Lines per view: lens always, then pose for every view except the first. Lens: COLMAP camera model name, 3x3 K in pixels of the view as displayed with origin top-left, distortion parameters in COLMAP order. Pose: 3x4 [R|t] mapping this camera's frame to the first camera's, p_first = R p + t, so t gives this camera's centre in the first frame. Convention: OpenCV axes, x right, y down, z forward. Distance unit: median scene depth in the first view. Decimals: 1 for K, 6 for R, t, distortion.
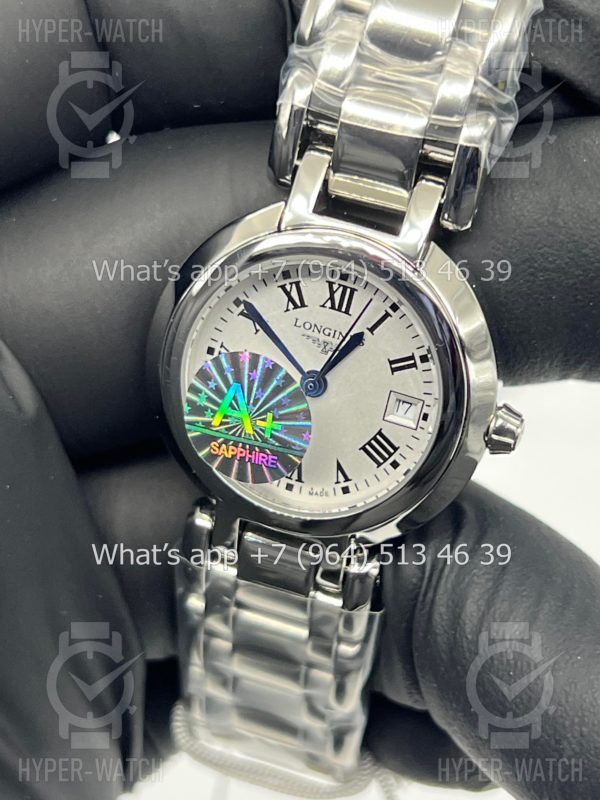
lens RADIAL K [[1749.6, 0, 300.0], [0, 1749.6, 400.0], [0, 0, 1]] dist [0.065618, 0.047150]
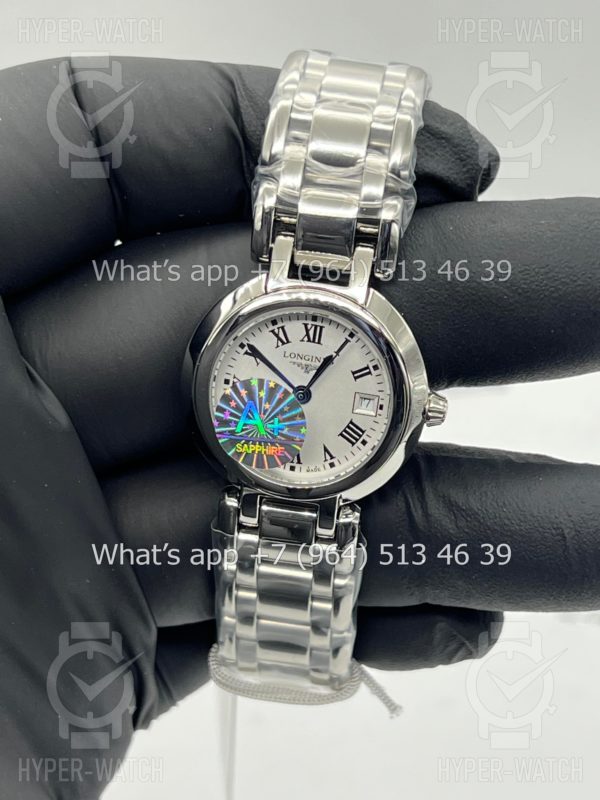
lens RADIAL K [[1815.3, 0, 300.0], [0, 1815.3, 400.0], [0, 0, 1]] dist [0.232124, -0.062393]
pose [[0.985849, -0.129032, 0.107018, -0.156063], [0.131835, 0.991080, -0.019508, 0.024408], [-0.103547, 0.033341, 0.994066, -0.499251]]
